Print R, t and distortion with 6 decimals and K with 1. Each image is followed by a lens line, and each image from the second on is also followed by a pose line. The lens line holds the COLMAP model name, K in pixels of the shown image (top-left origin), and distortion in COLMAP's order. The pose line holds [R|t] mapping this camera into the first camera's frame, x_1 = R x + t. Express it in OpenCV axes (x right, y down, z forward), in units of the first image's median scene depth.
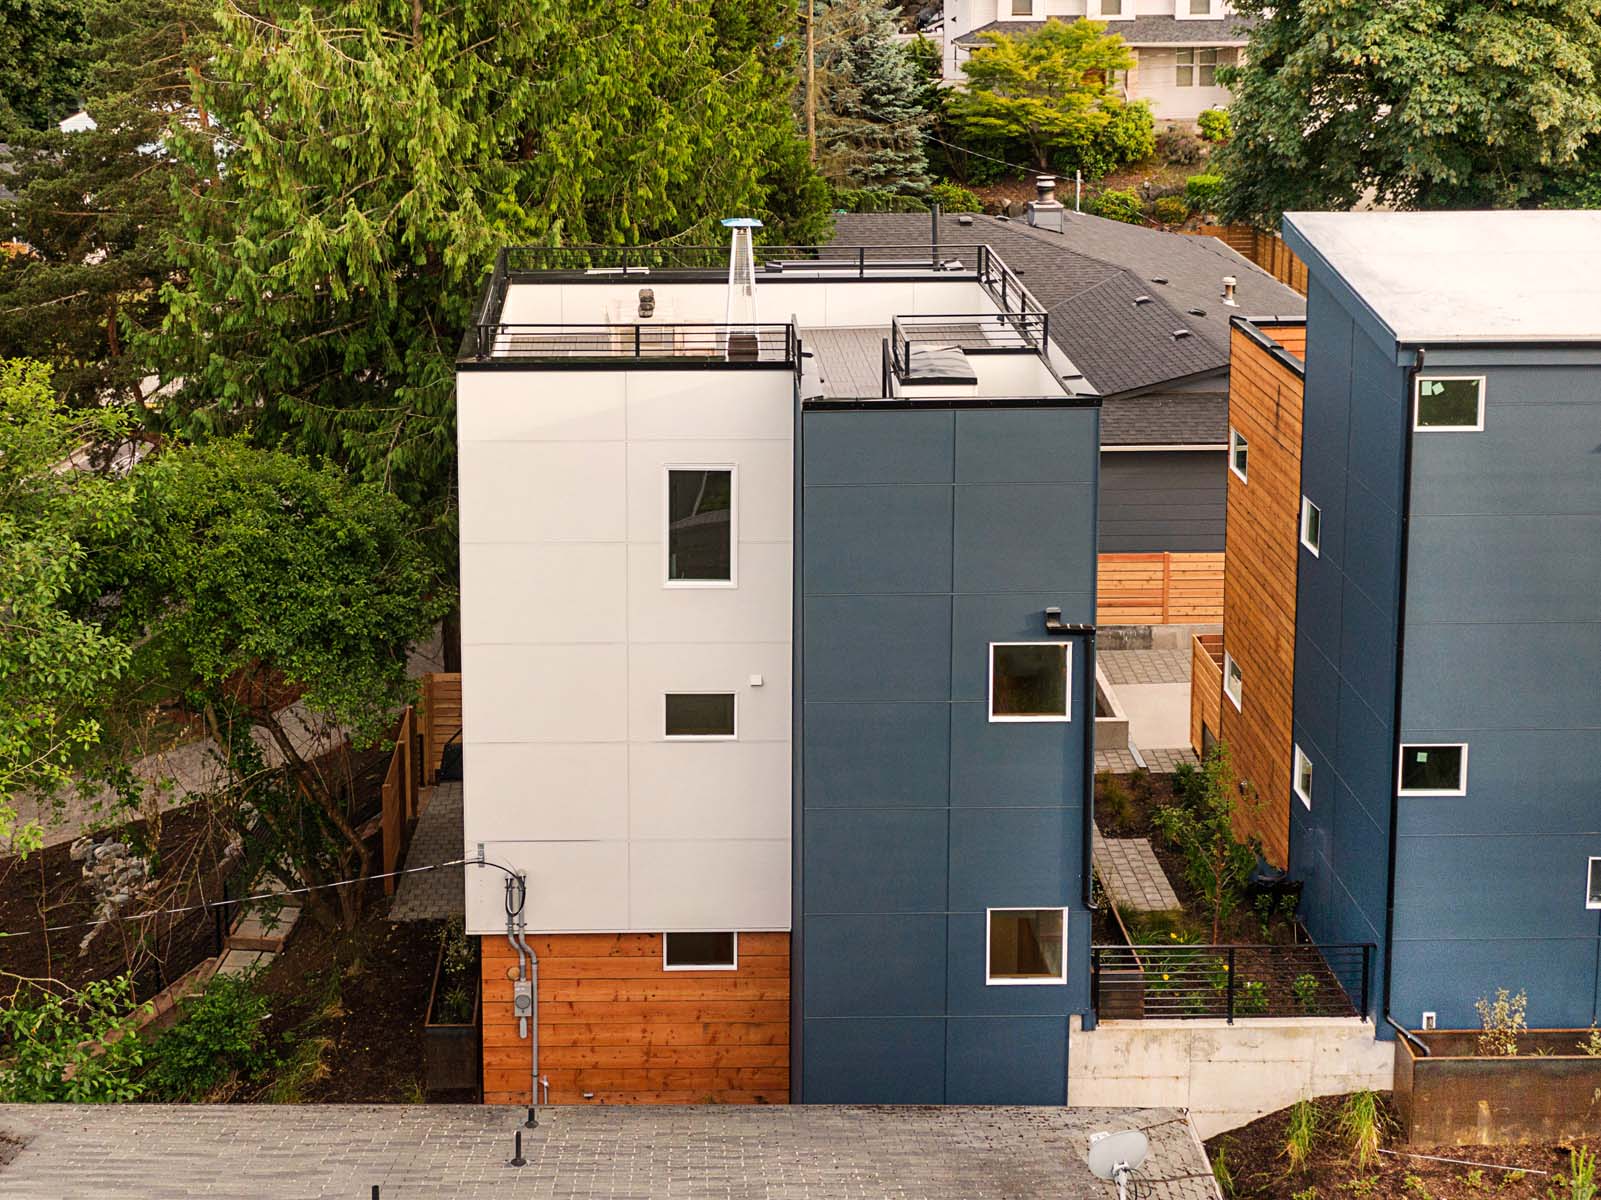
lens RADIAL K [[2806.2, 0, 791.3], [0, 2806.2, 615.2], [0, 0, 1]] dist [-0.007754, 0.000000]
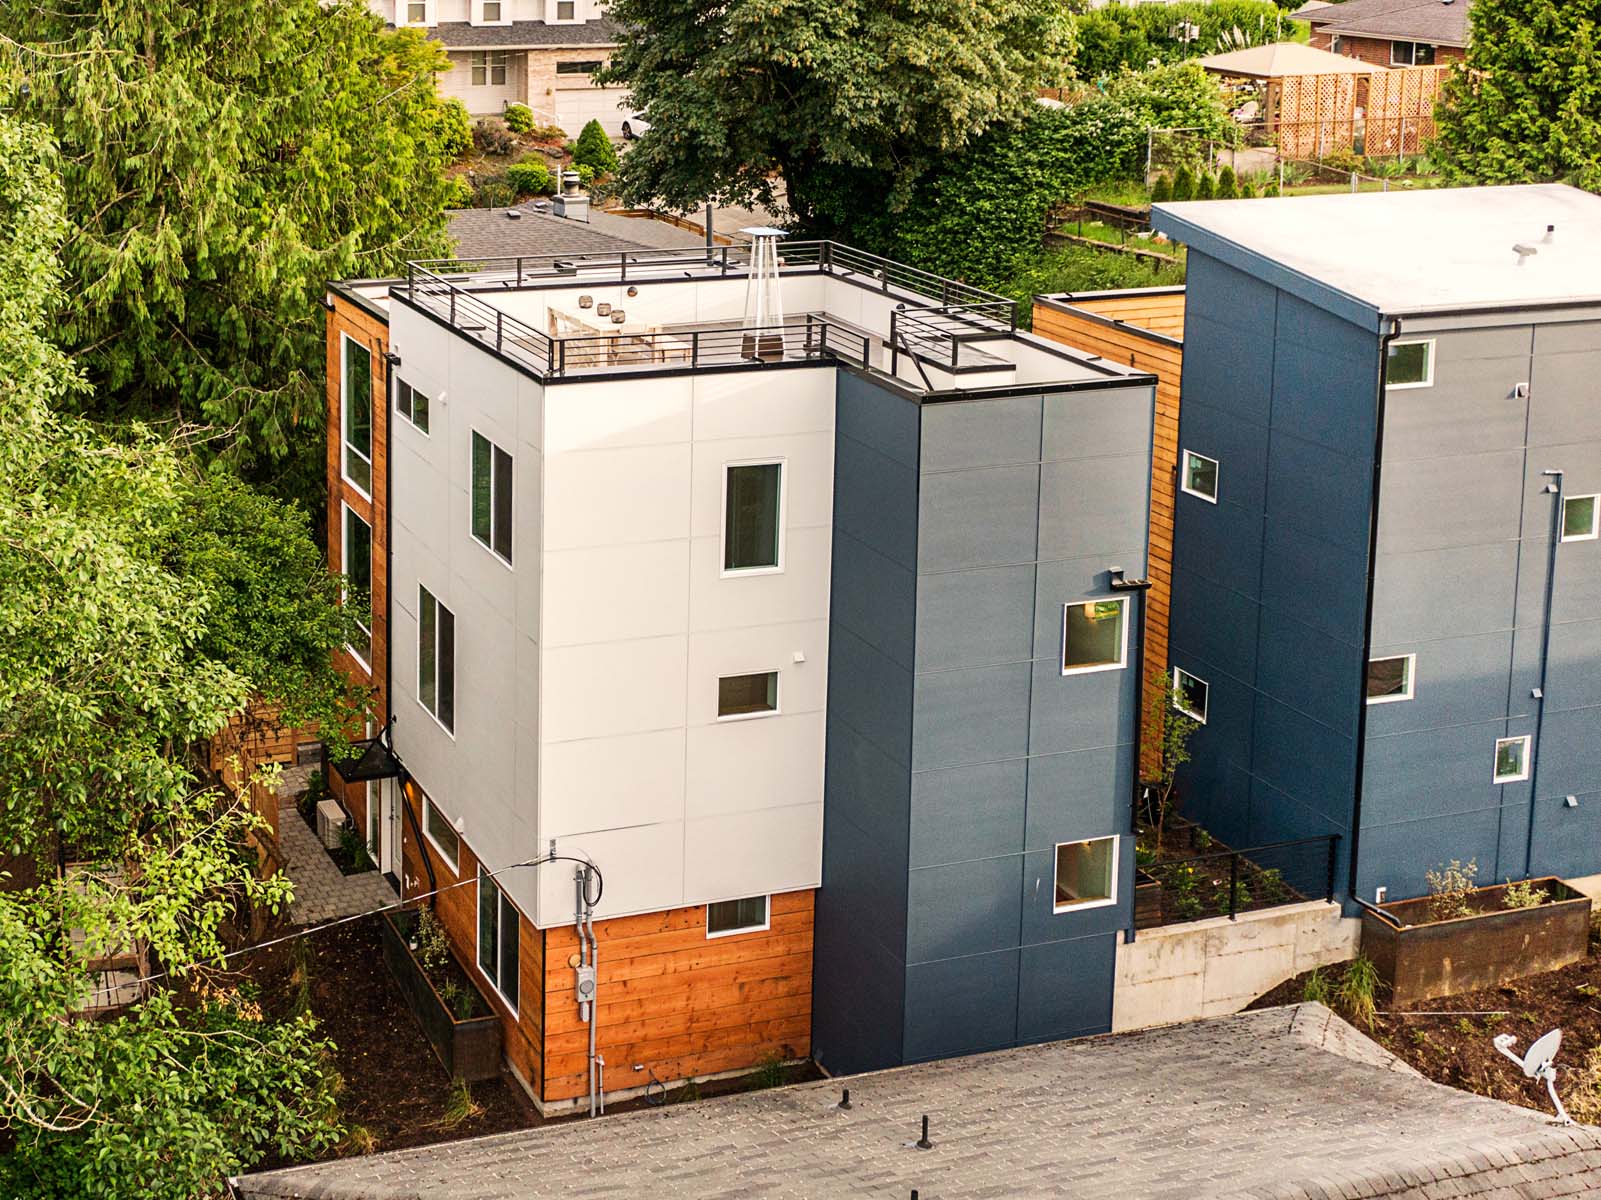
lens RADIAL K [[2489.0, 0, 670.4], [0, 2489.0, 496.9], [0, 0, 1]] dist [0.001805, 0.000000]
pose [[0.940097, -0.073170, 0.332961, -0.359082], [0.079601, 0.996811, -0.005696, -0.035024], [-0.331482, 0.031859, 0.942923, 0.116202]]
